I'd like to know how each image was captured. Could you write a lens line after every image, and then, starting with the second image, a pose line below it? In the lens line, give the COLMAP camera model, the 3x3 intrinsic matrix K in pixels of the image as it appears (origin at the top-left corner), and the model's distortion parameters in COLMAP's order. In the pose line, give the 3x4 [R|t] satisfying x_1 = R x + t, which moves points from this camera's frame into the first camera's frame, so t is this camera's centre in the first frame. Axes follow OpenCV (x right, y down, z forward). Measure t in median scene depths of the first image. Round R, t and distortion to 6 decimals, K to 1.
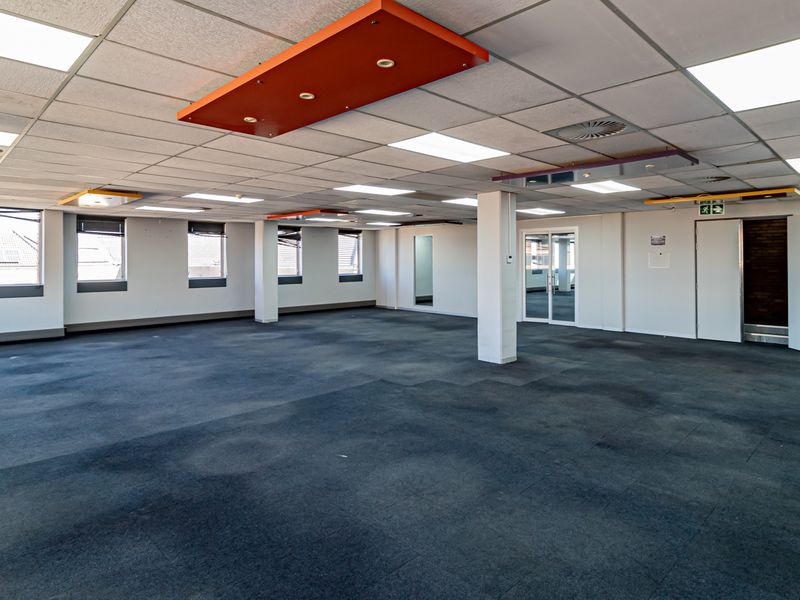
lens RADIAL K [[491.3, 0, 401.7], [0, 491.3, 257.5], [0, 0, 1]] dist [0.003731, -0.003029]
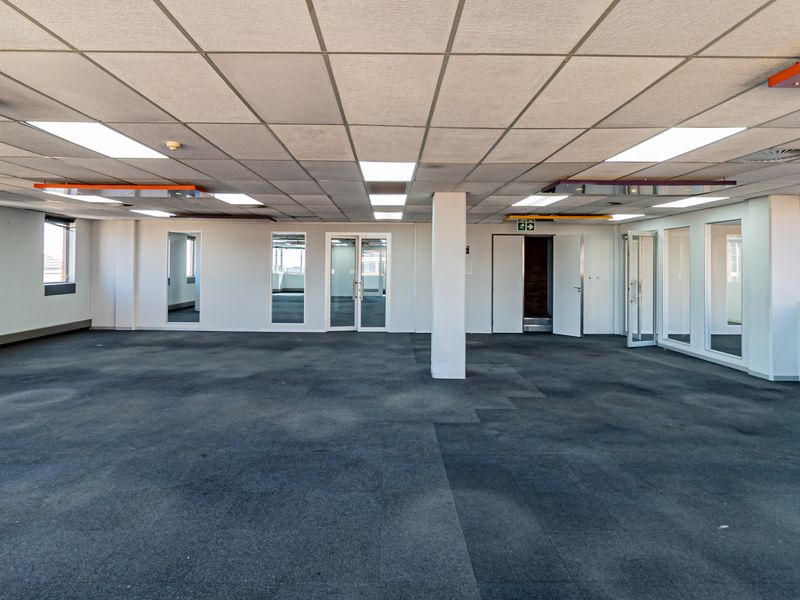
lens RADIAL K [[491.3, 0, 401.7], [0, 491.3, 257.5], [0, 0, 1]] dist [0.003731, -0.003029]
pose [[0.688831, 0.020132, 0.724642, -0.420204], [-0.017289, 0.999786, -0.011341, -0.001298], [-0.724715, -0.004716, 0.689032, 0.335828]]
